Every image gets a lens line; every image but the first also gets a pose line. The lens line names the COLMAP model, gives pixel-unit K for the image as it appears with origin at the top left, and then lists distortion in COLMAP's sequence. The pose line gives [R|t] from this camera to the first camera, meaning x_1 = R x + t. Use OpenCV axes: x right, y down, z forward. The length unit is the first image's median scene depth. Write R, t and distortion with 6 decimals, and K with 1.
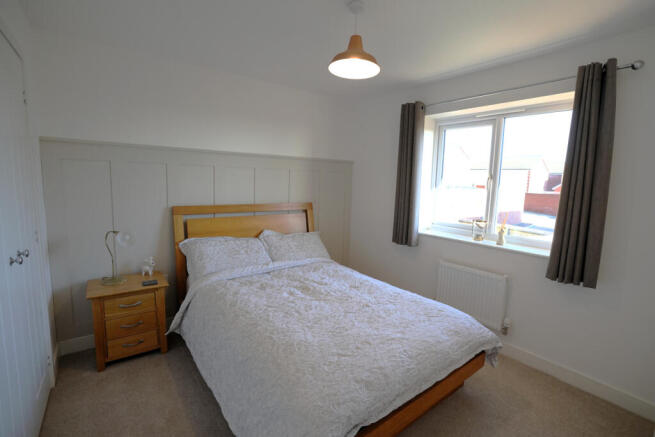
lens RADIAL K [[303.8, 0, 330.3], [0, 303.8, 217.9], [0, 0, 1]] dist [-0.074296, 0.031703]
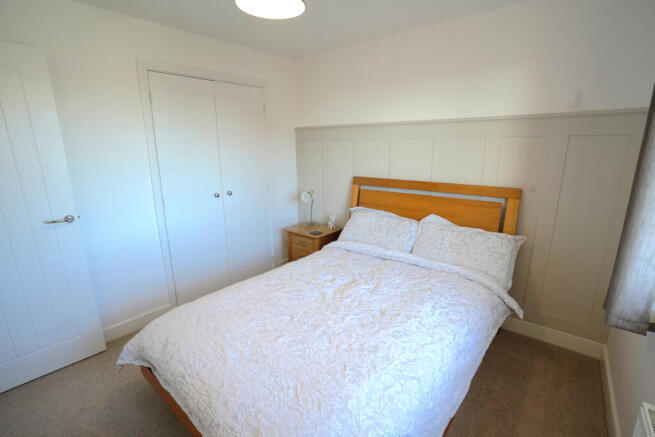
lens RADIAL K [[303.8, 0, 330.3], [0, 303.8, 217.9], [0, 0, 1]] dist [-0.074296, 0.031703]
pose [[0.216757, 0.190977, -0.957363, 0.644112], [-0.104463, 0.979585, 0.171758, -0.079457], [0.970620, 0.062779, 0.232282, 0.702386]]
